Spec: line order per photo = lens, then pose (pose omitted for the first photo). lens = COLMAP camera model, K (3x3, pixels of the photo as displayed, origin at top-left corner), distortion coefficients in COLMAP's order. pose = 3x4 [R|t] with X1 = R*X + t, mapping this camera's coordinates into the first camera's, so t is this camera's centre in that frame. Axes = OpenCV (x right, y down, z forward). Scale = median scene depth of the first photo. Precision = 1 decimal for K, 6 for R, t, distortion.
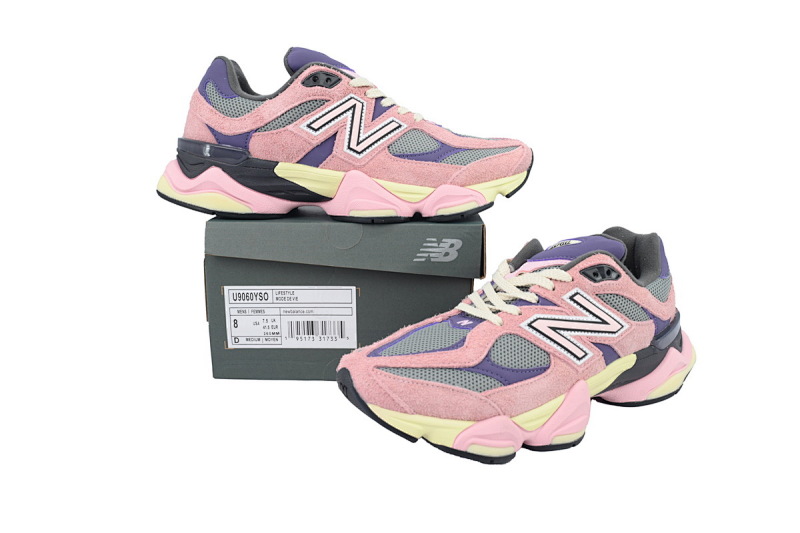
lens RADIAL K [[640.9, 0, 400.0], [0, 640.9, 266.5], [0, 0, 1]] dist [0.062611, -0.000513]
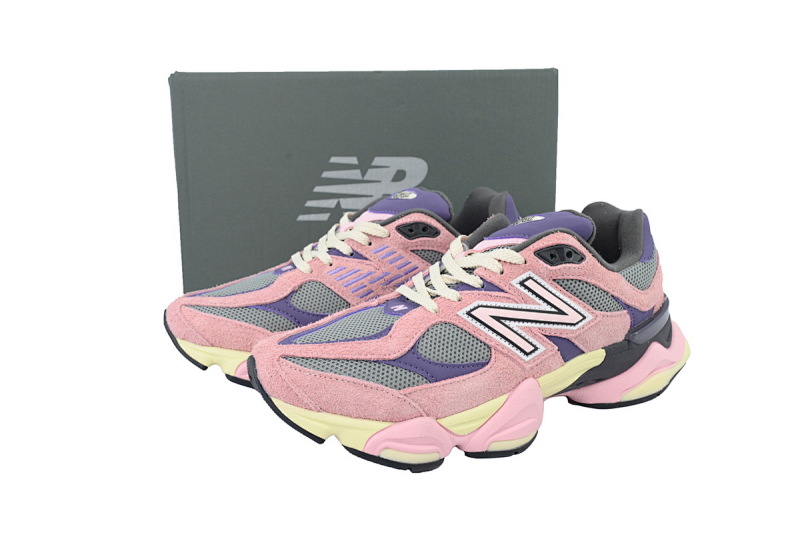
lens RADIAL K [[640.9, 0, 400.0], [0, 640.9, 266.5], [0, 0, 1]] dist [0.062611, -0.000513]
pose [[0.994988, 0.024059, -0.097054, 0.190219], [-0.019923, 0.998861, 0.043361, -0.007488], [0.097987, -0.041210, 0.994334, 0.133143]]
